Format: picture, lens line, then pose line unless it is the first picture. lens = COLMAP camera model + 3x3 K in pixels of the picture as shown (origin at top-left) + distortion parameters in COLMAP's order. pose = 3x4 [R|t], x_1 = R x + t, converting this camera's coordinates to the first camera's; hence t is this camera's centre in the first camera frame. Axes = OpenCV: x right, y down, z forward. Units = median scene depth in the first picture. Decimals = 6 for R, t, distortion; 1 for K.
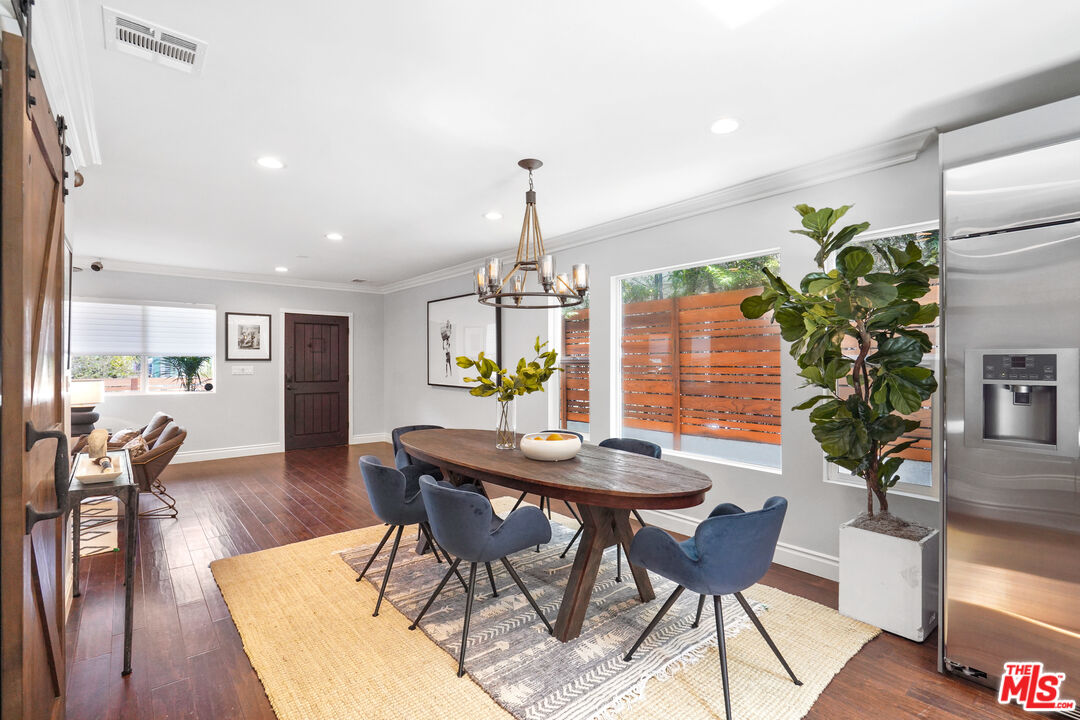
lens RADIAL K [[484.7, 0, 540.0], [0, 484.7, 360.0], [0, 0, 1]] dist [-0.000063, 0.000041]
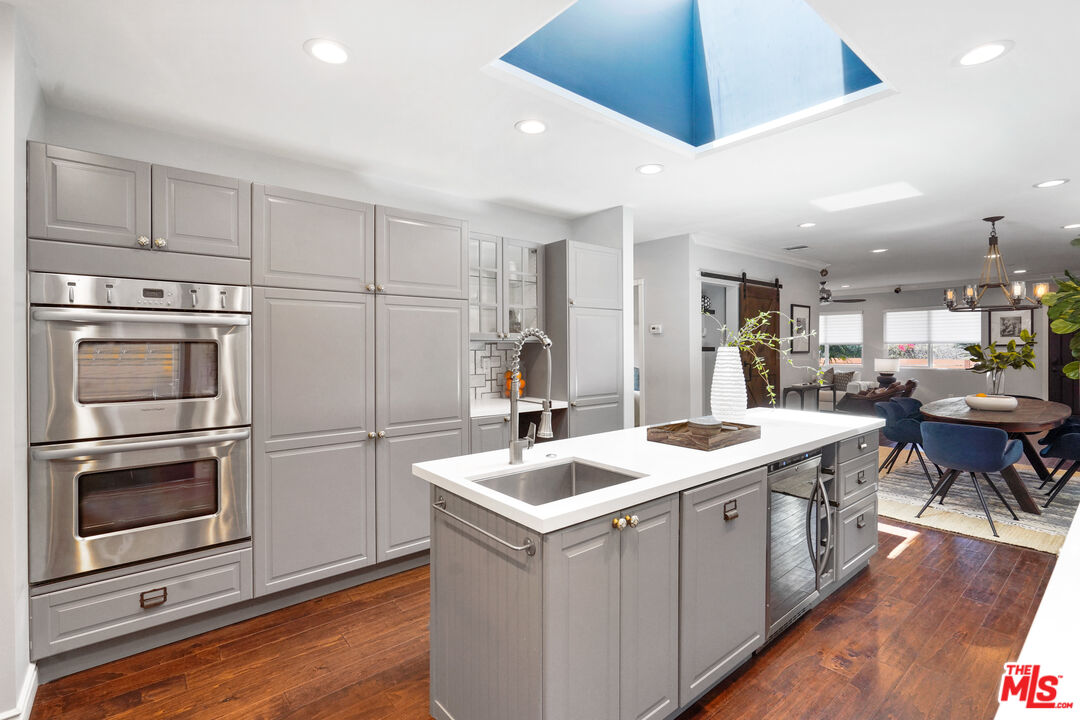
lens RADIAL K [[484.7, 0, 540.0], [0, 484.7, 360.0], [0, 0, 1]] dist [-0.000063, 0.000041]
pose [[-0.009919, 0.020912, -0.999732, 0.769425], [0.006012, 0.999764, 0.020853, 0.004919], [0.999933, -0.005803, -0.010042, -0.217814]]
